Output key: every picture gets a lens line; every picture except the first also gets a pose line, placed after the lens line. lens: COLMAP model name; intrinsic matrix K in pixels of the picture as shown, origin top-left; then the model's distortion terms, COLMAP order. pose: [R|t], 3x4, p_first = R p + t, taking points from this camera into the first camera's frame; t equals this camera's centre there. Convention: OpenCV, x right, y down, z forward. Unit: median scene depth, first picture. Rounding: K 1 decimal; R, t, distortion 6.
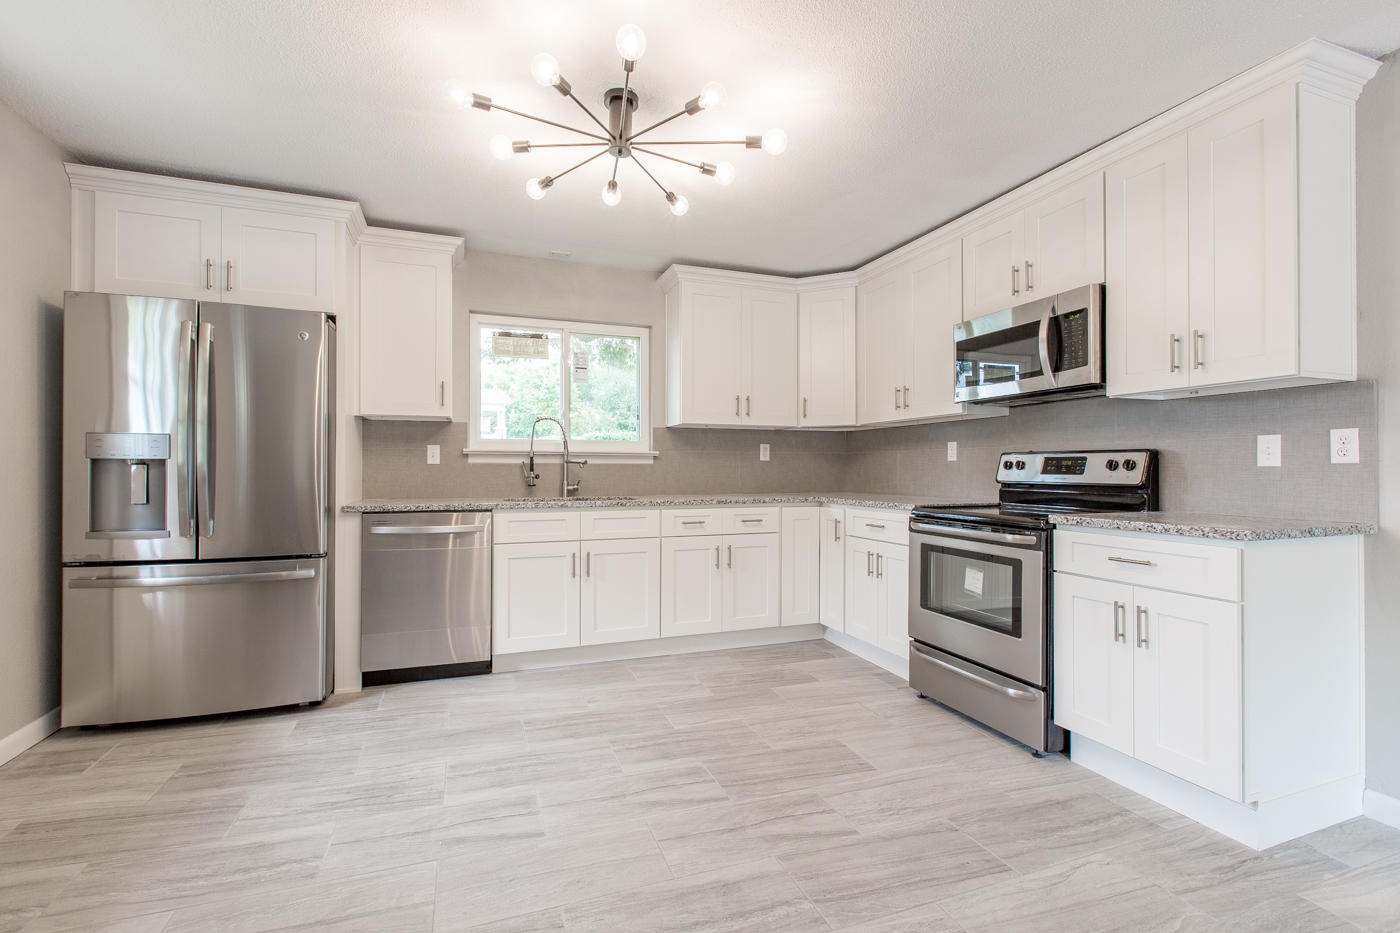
lens RADIAL K [[621.7, 0, 702.8], [0, 621.7, 462.3], [0, 0, 1]] dist [0.000343, 0.000232]
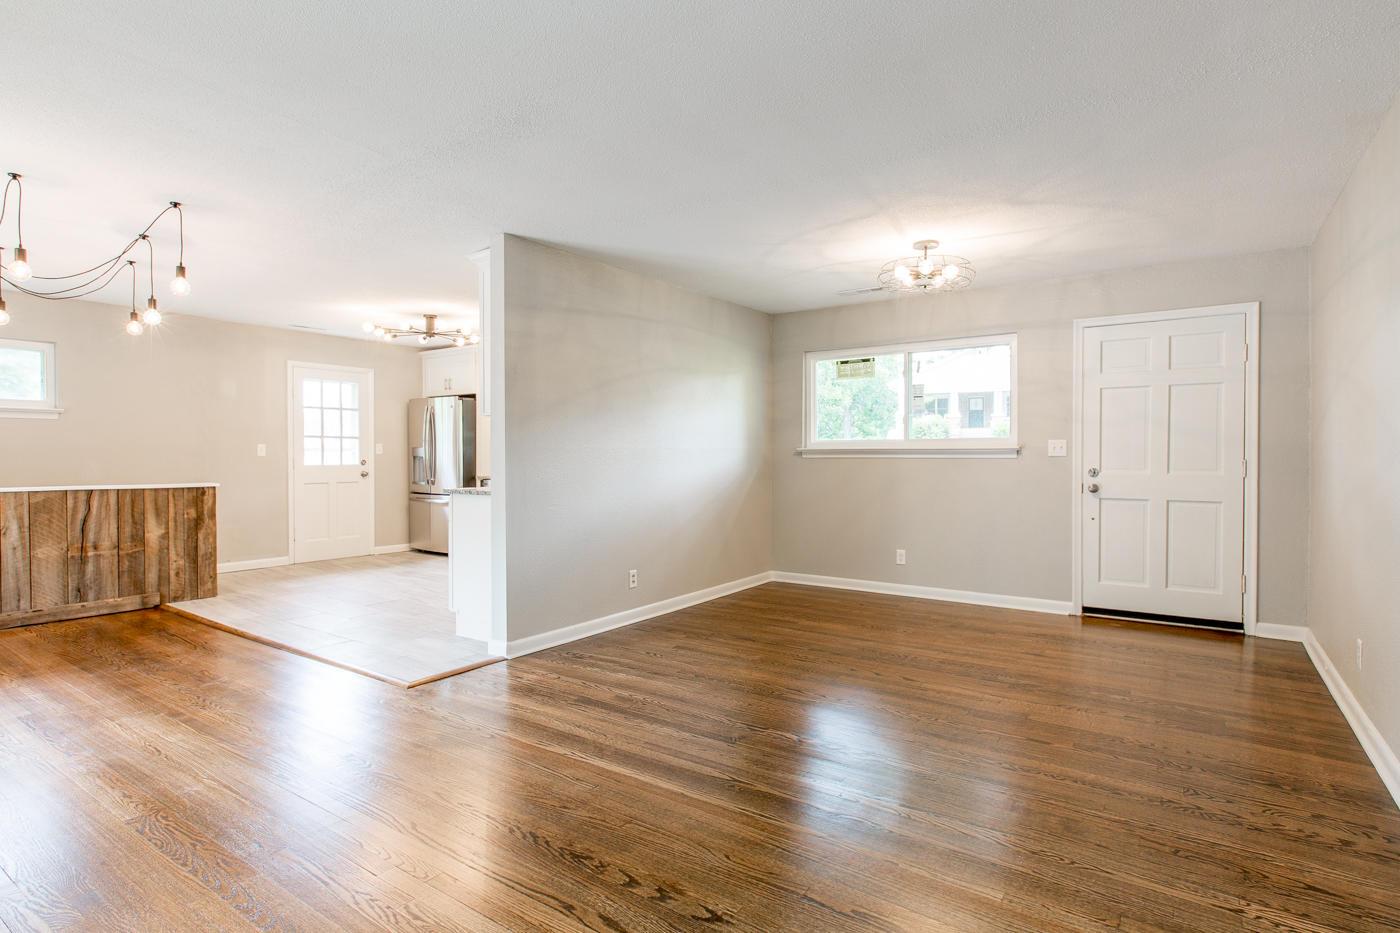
lens RADIAL K [[713.9, 0, 685.4], [0, 713.9, 466.1], [0, 0, 1]] dist [-0.003621, 0.000473]
pose [[0.553532, 0.009089, -0.832778, 1.821926], [0.010402, 0.999787, 0.017826, -0.005510], [0.832763, -0.018529, 0.553320, 0.152750]]
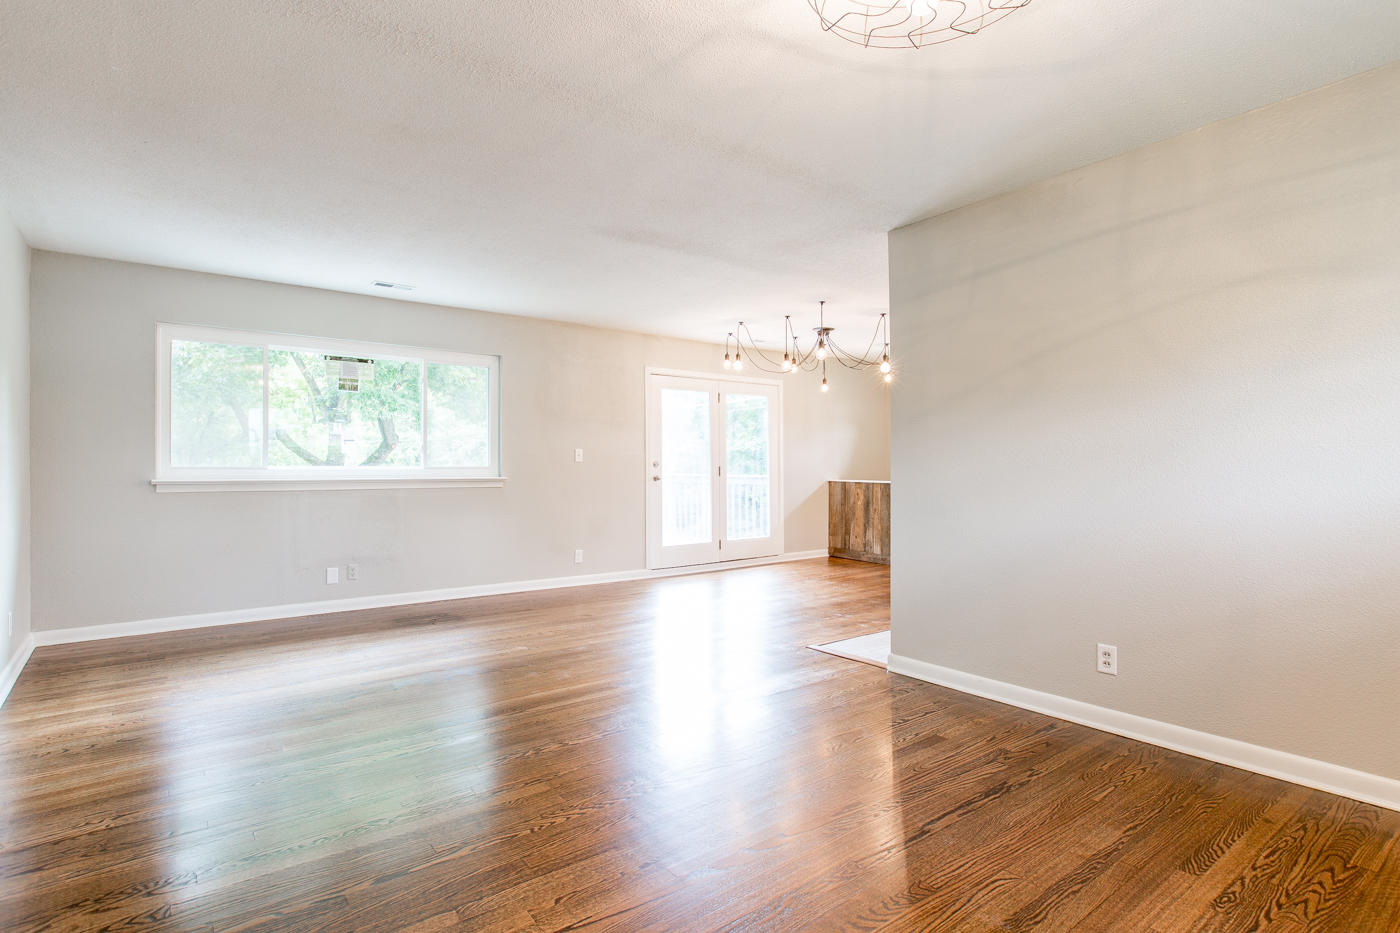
lens RADIAL K [[713.9, 0, 717.1], [0, 713.9, 469.9], [0, 0, 1]] dist [-0.003621, 0.000473]
pose [[-0.950783, 0.003210, -0.309840, 1.295161], [0.004475, 0.999984, -0.003374, 0.013905], [0.309824, -0.004594, -0.950783, 1.555106]]
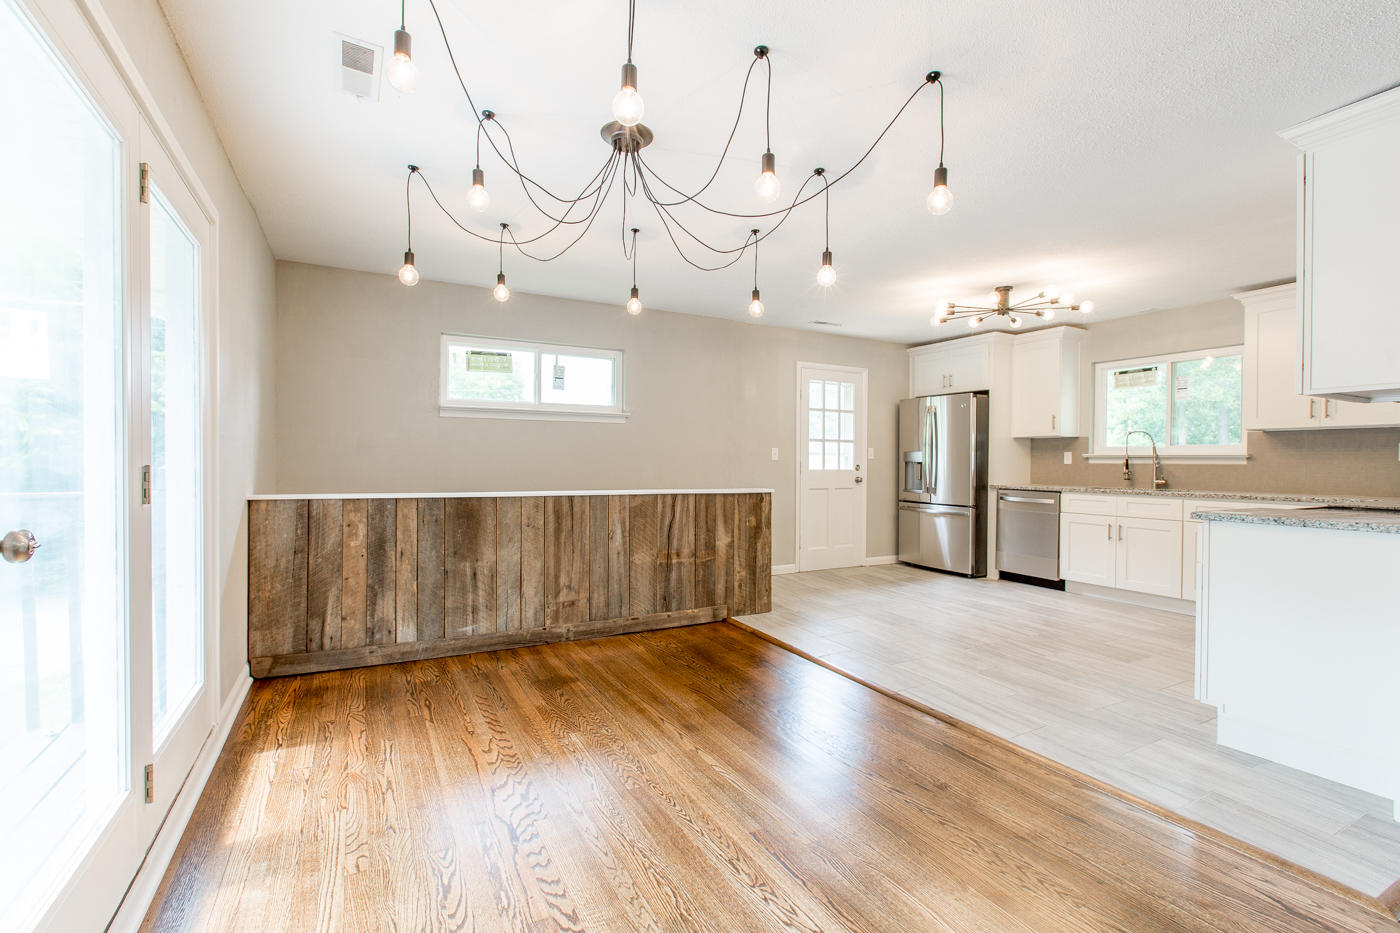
lens RADIAL K [[621.7, 0, 694.5], [0, 621.7, 469.1], [0, 0, 1]] dist [0.000343, 0.000232]
pose [[0.131885, 0.011427, -0.991199, 1.127150], [0.003210, 0.999923, 0.011955, -0.006635], [0.991260, -0.004759, 0.131838, -0.184667]]
